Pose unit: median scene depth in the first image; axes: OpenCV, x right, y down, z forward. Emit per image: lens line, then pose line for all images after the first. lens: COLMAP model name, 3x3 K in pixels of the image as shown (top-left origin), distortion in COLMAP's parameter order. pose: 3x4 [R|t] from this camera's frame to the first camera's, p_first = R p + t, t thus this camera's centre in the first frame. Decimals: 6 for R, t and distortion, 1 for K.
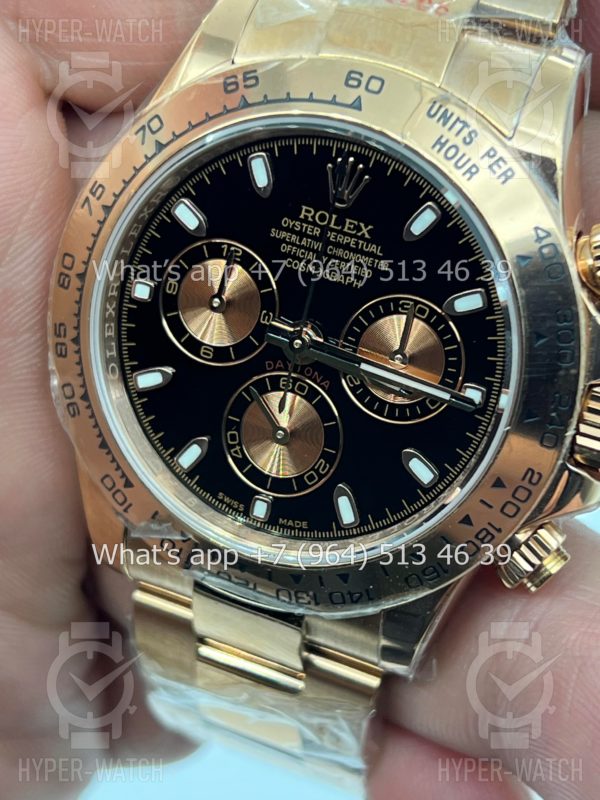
lens RADIAL K [[1913.4, 0, 300.0], [0, 1913.4, 400.0], [0, 0, 1]] dist [0.246678, -0.432422]
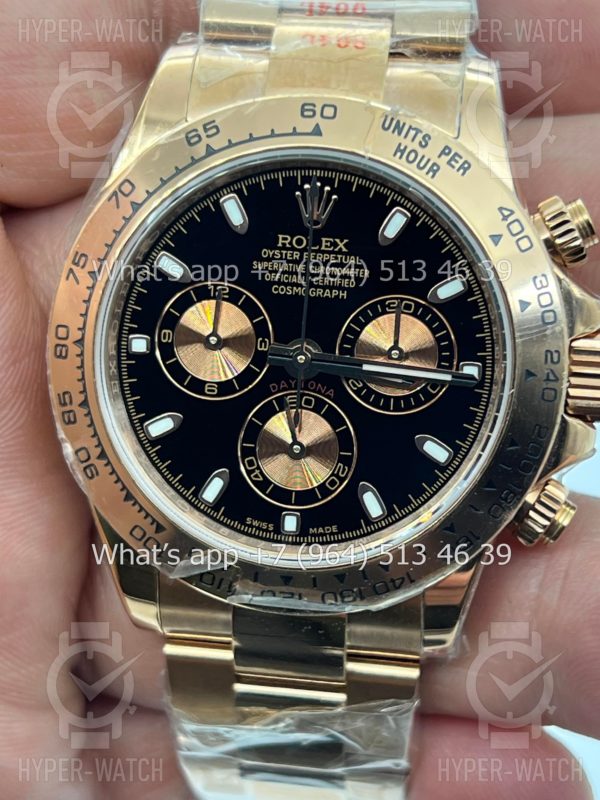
lens RADIAL K [[1913.4, 0, 300.0], [0, 1913.4, 400.0], [0, 0, 1]] dist [0.246678, -0.432422]
pose [[0.961340, -0.187830, 0.201361, -0.222712], [0.210476, 0.972725, -0.097496, 0.097758], [-0.177556, 0.136108, 0.974653, -0.046125]]
